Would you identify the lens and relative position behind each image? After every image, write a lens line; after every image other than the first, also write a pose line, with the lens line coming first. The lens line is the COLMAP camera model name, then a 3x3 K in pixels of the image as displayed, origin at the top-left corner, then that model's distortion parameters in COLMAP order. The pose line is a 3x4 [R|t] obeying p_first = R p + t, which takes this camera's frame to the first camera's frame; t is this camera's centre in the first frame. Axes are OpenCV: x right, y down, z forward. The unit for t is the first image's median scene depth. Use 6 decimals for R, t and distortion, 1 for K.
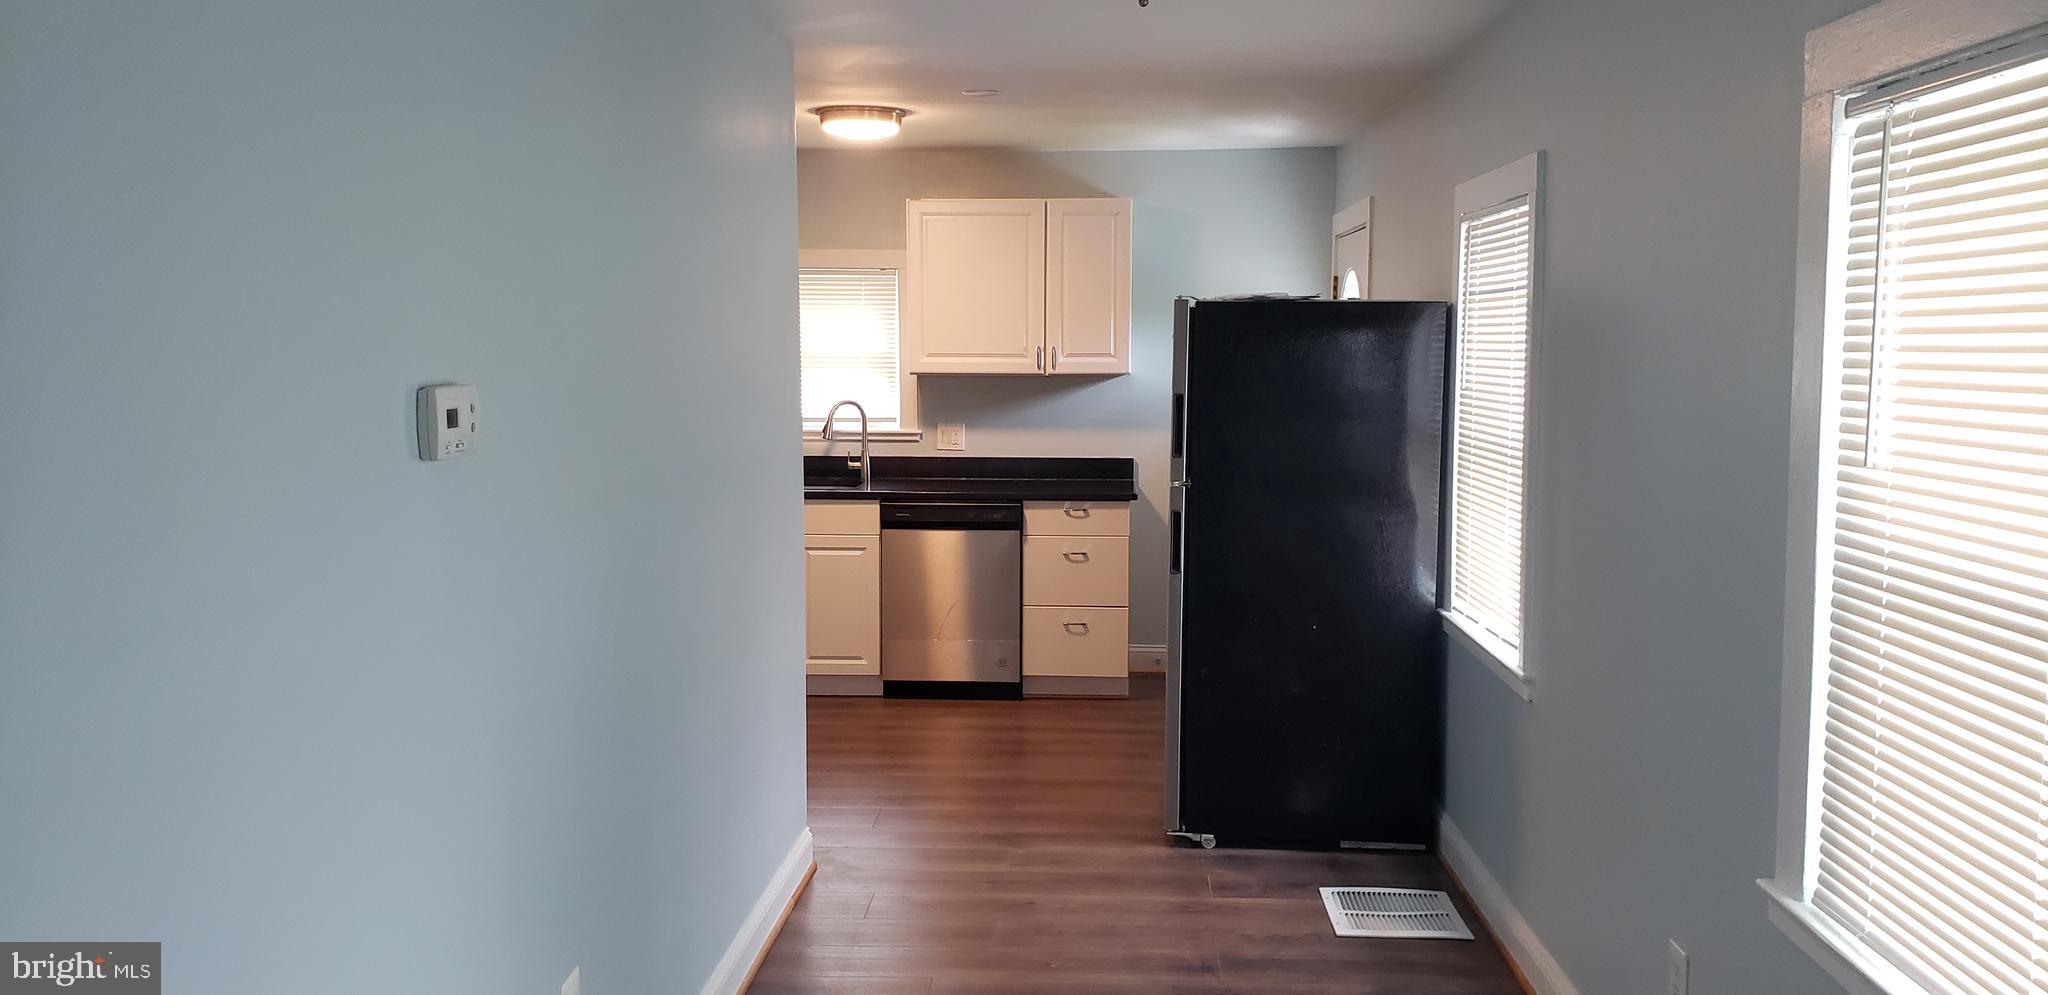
lens RADIAL K [[1500.8, 0, 1007.6], [0, 1500.8, 487.9], [0, 0, 1]] dist [-0.002268, 0.004317]
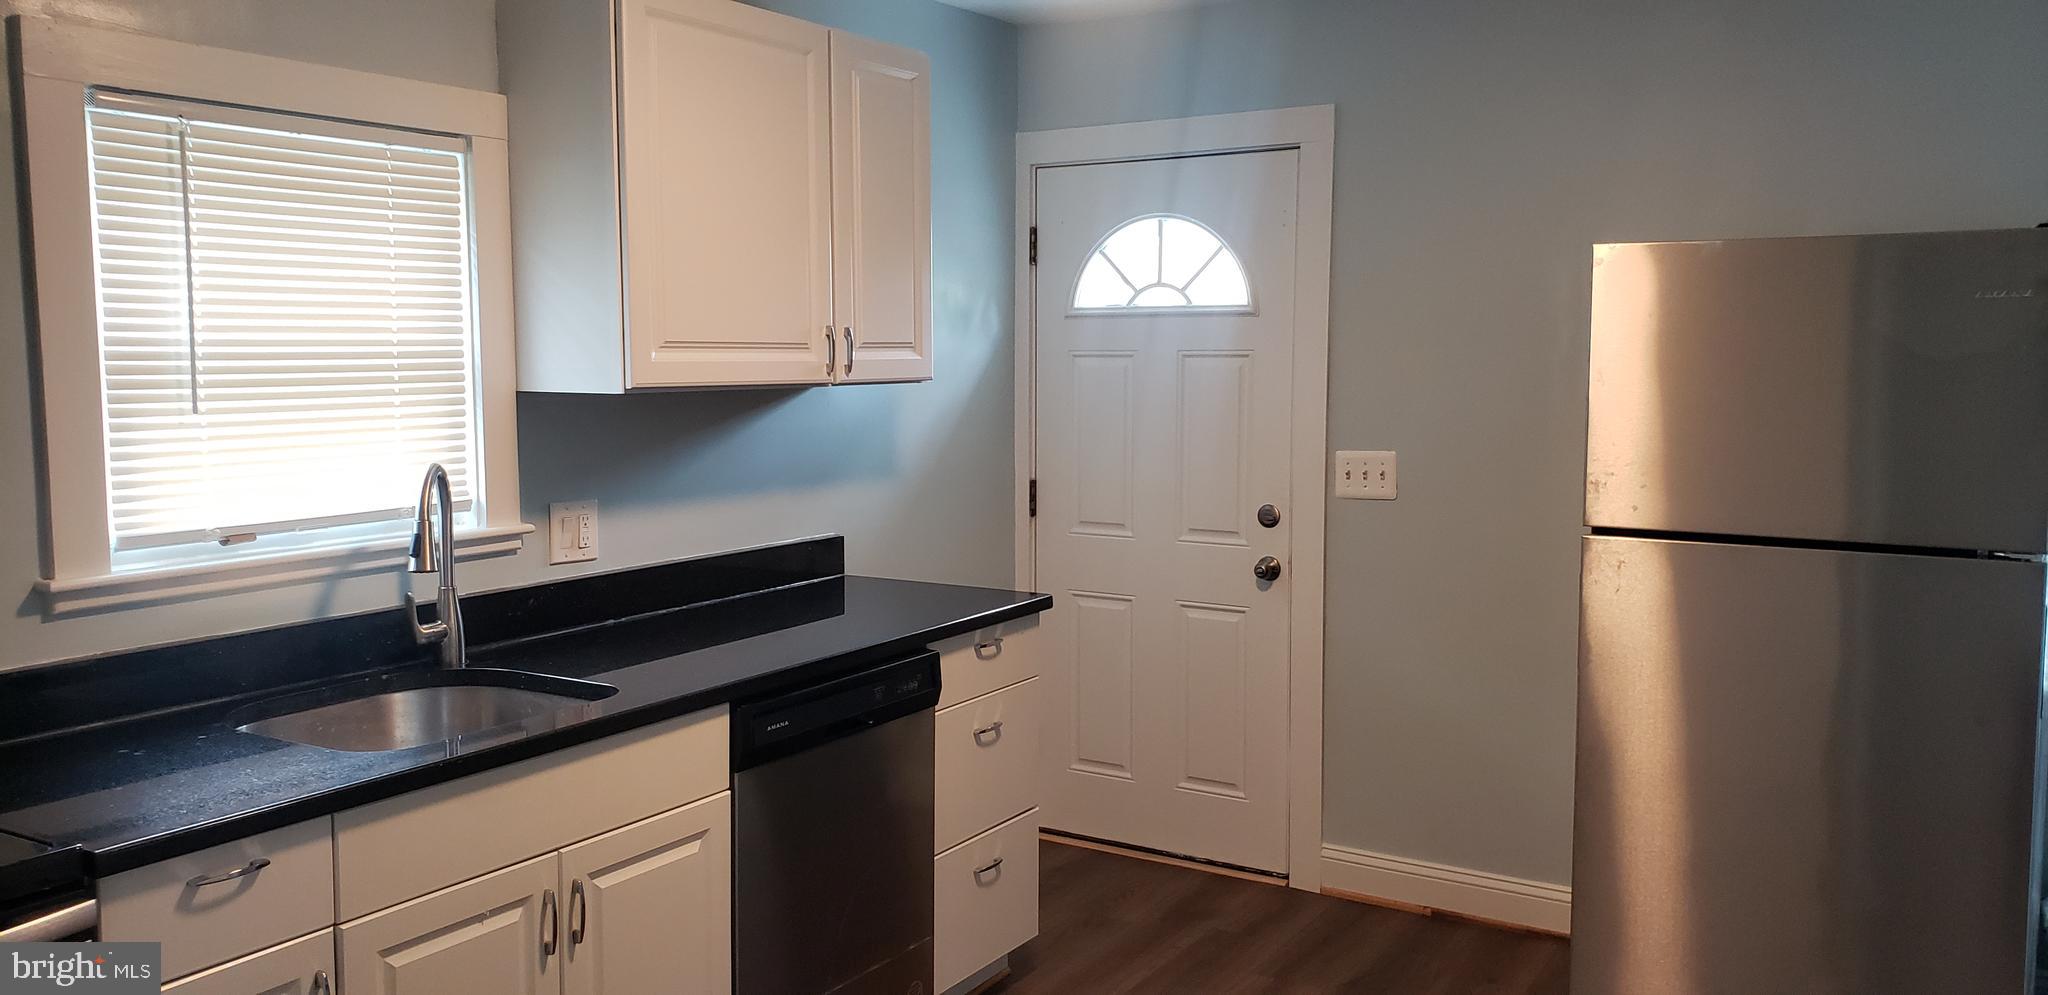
lens RADIAL K [[1500.8, 0, 1007.6], [0, 1500.8, 487.9], [0, 0, 1]] dist [-0.002268, 0.004317]
pose [[0.488258, -0.081401, 0.868895, -0.596420], [0.087416, 0.995195, 0.044111, -0.092030], [-0.868310, 0.054417, 0.493027, 1.113606]]
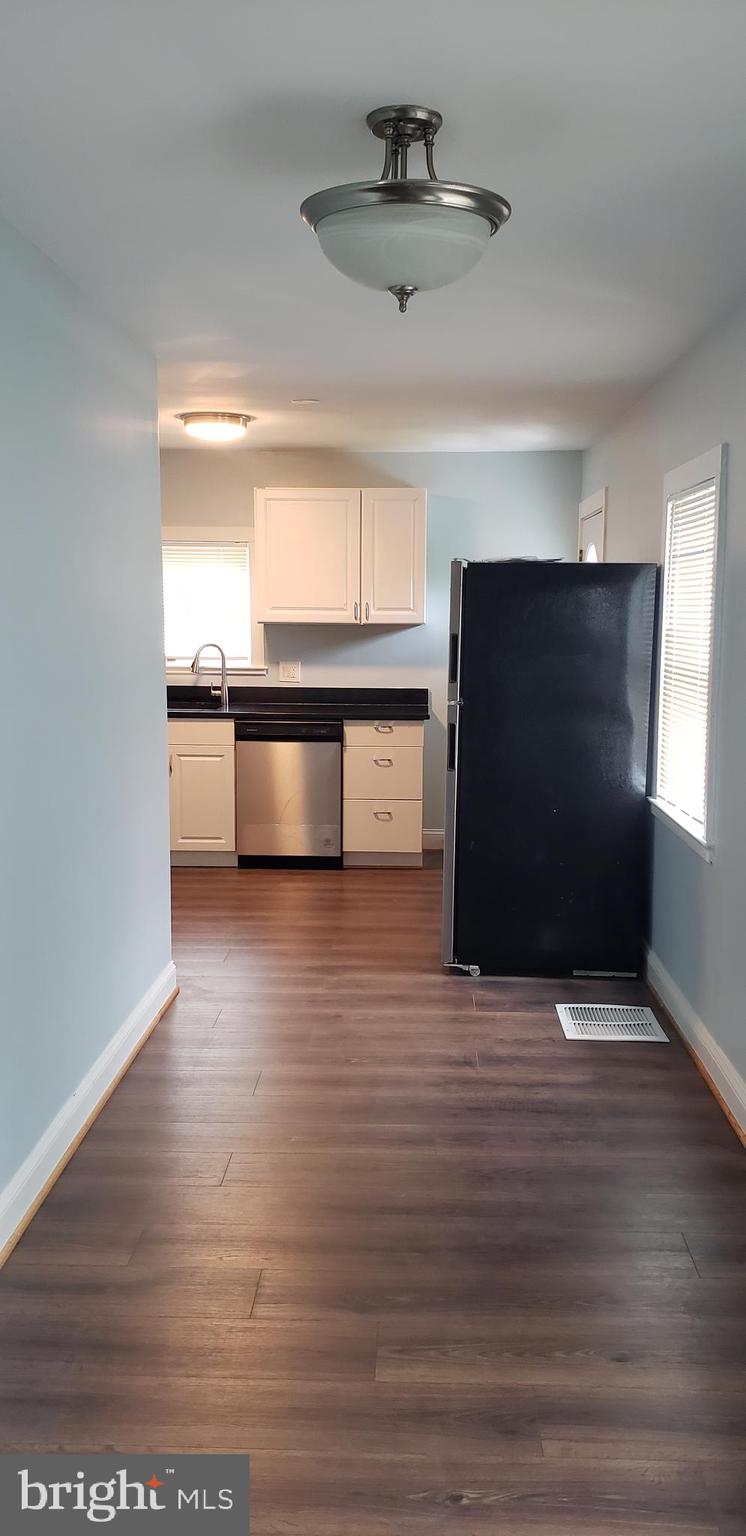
lens RADIAL K [[1125.7, 0, 373.5], [0, 1125.7, 770.8], [0, 0, 1]] dist [0.006346, -0.005770]
pose [[0.999674, 0.002071, 0.025455, 0.017898], [-0.003256, 0.998908, 0.046598, 0.011187], [-0.025331, -0.046666, 0.998589, 0.010236]]
